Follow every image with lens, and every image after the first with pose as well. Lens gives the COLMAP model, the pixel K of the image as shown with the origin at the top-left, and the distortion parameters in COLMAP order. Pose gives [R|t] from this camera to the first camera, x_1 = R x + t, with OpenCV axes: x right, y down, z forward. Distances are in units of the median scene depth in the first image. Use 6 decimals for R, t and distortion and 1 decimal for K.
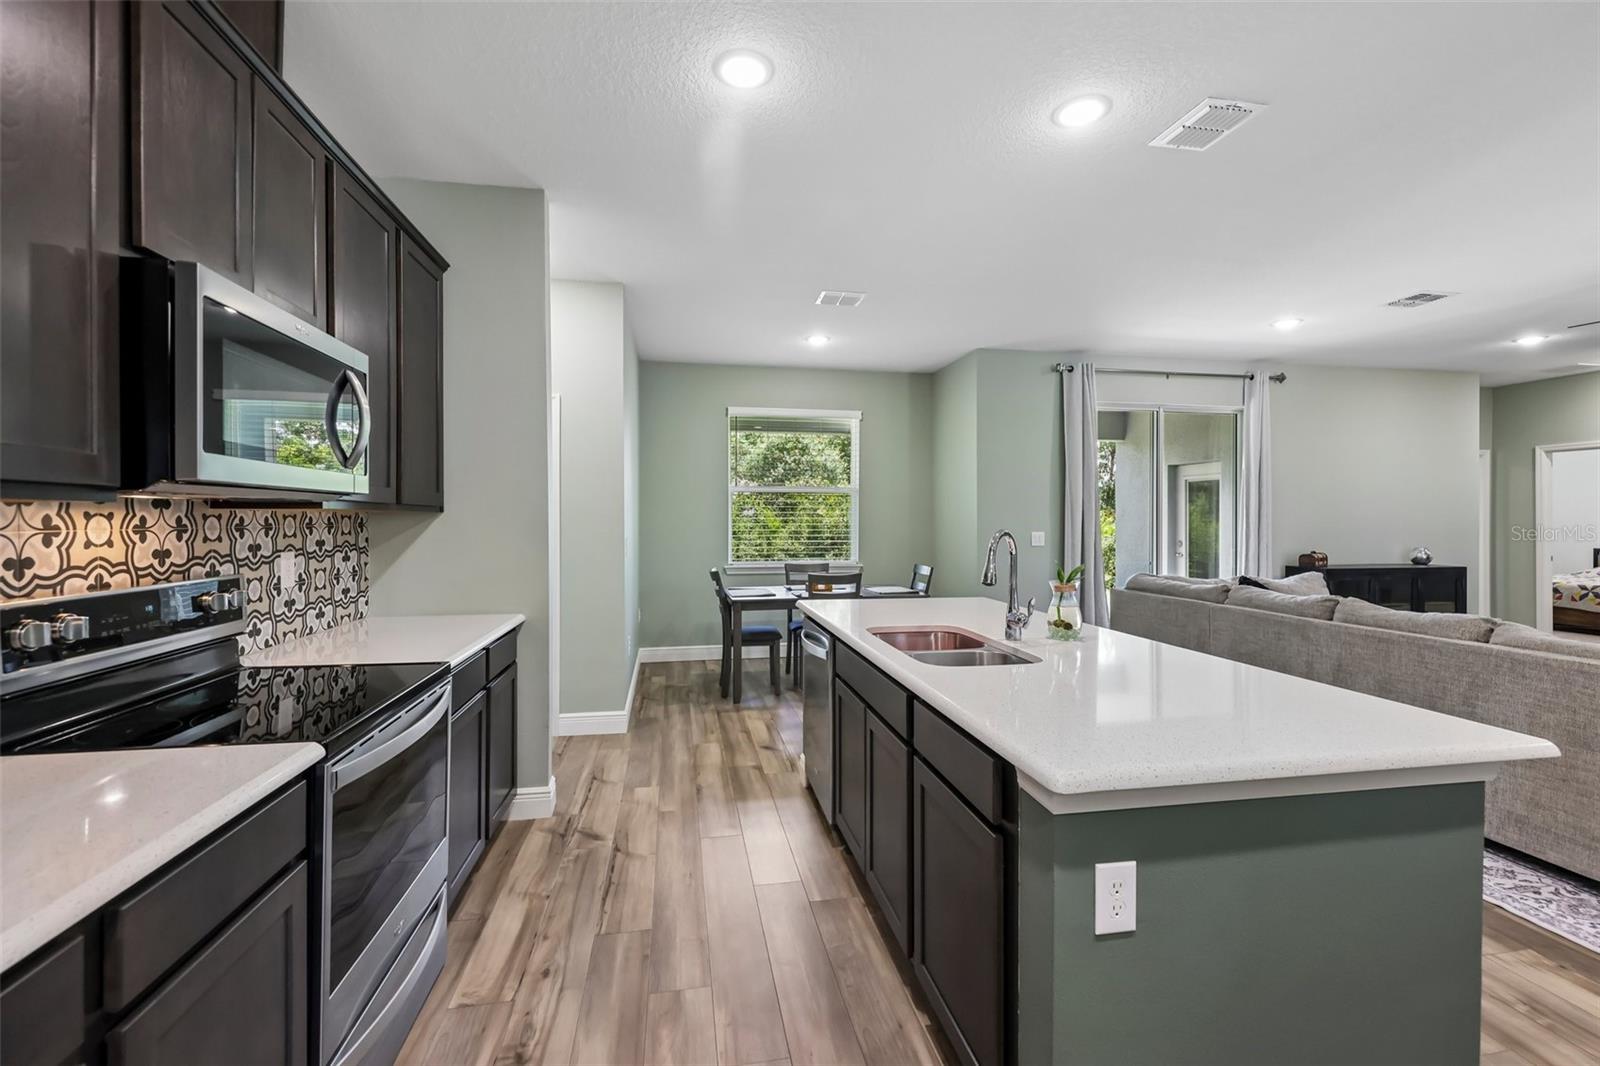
lens RADIAL K [[690.4, 0, 799.7], [0, 690.4, 521.1], [0, 0, 1]] dist [0.012652, -0.003393]
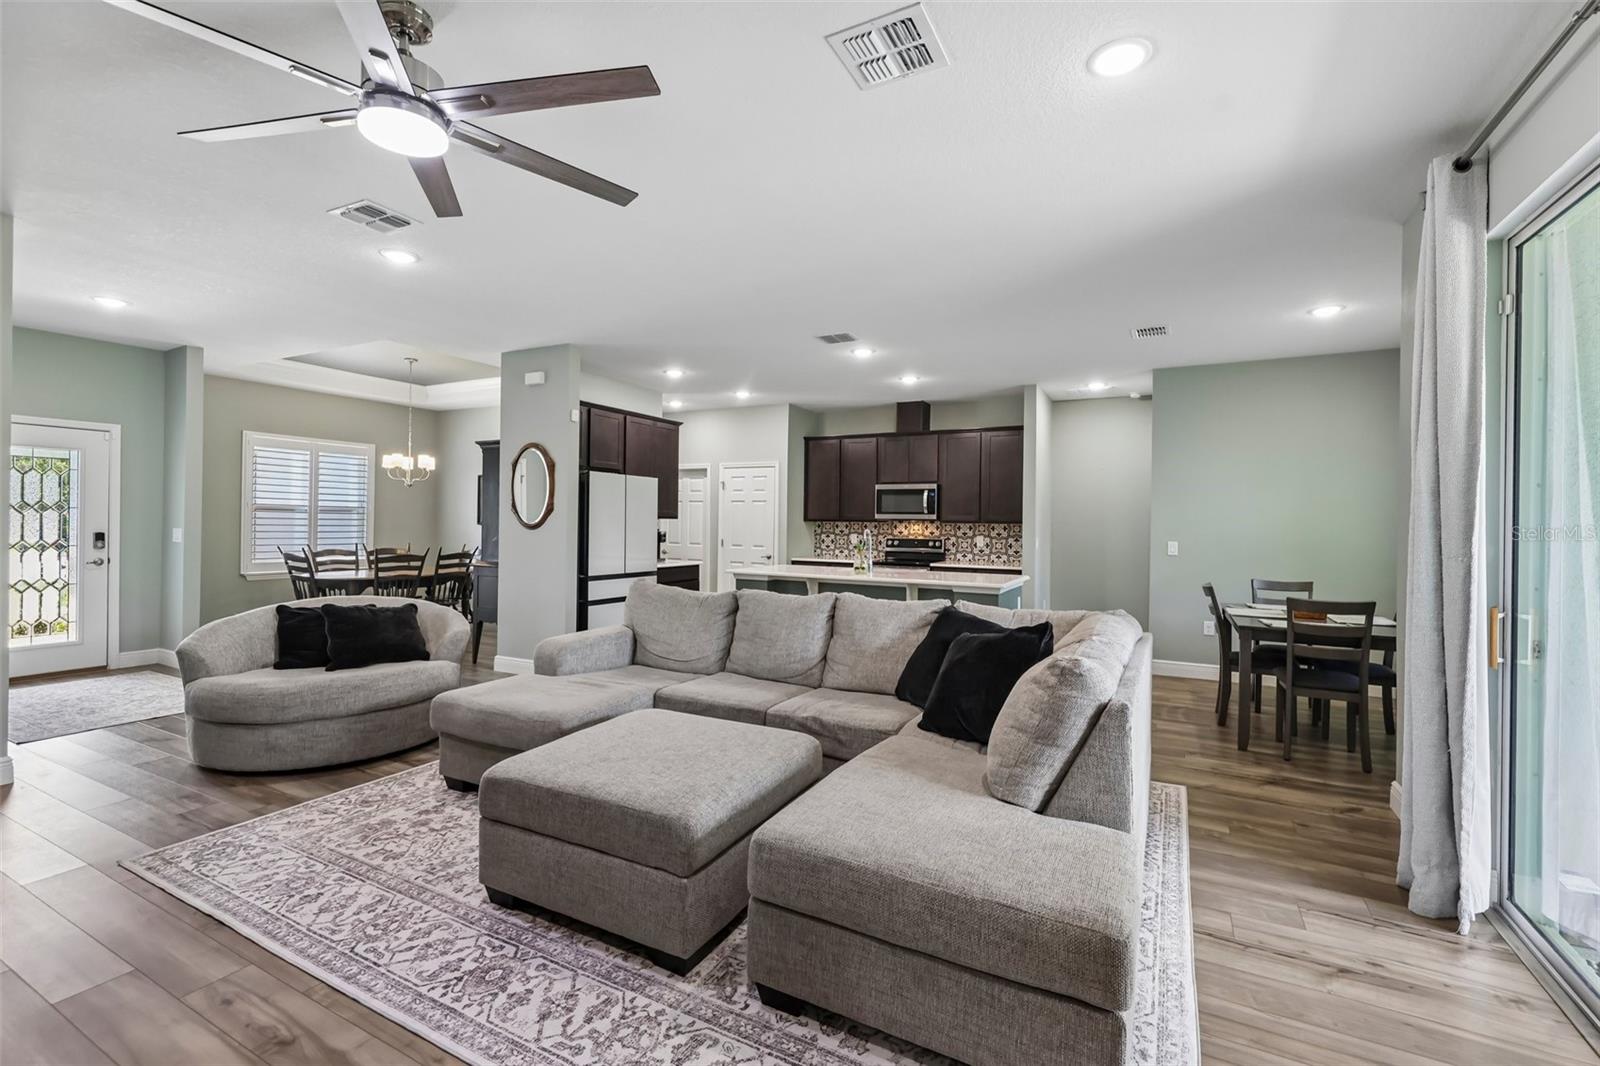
lens RADIAL K [[690.4, 0, 787.9], [0, 690.4, 515.9], [0, 0, 1]] dist [0.012652, -0.003393]
pose [[-0.634260, -0.017255, -0.772927, 2.967681], [-0.016806, 0.999822, -0.008530, -0.010599], [0.772937, 0.007580, -0.634438, 2.872341]]
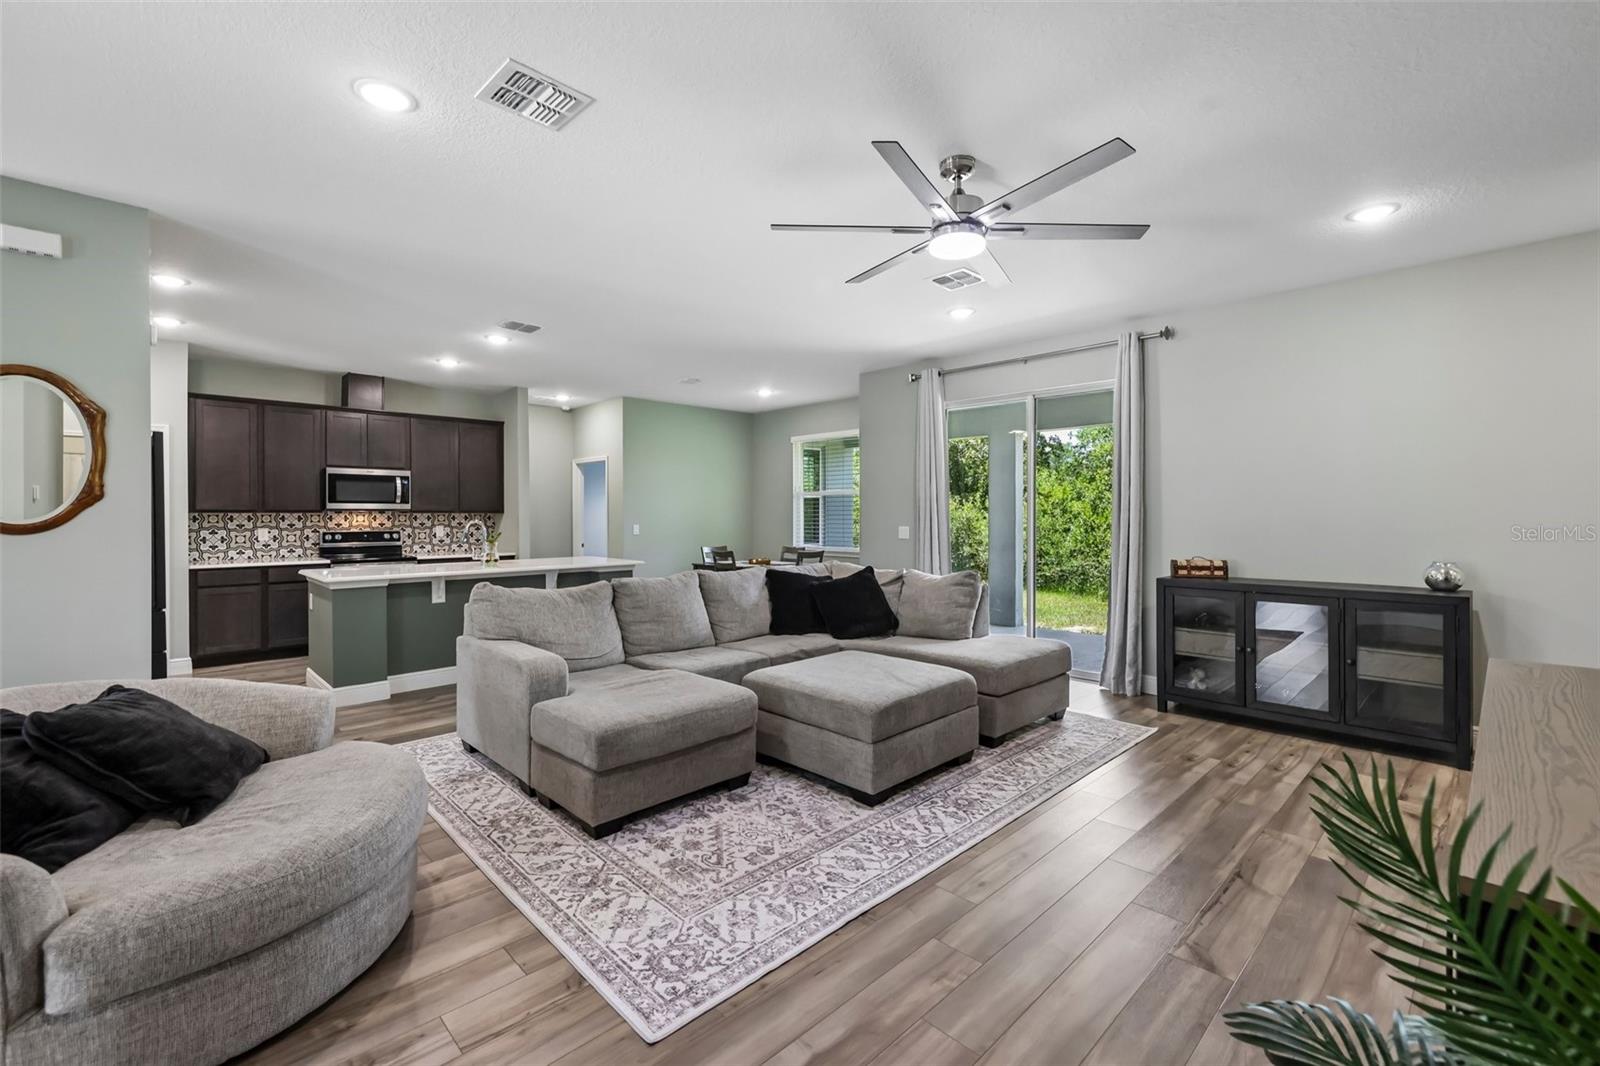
lens RADIAL K [[690.4, 0, 792.5], [0, 690.4, 525.0], [0, 0, 1]] dist [0.012652, -0.003393]
pose [[0.543690, 0.009315, -0.839234, 3.558132], [-0.000576, 0.999942, 0.010726, 0.004488], [0.839286, -0.005348, 0.543664, 0.718825]]
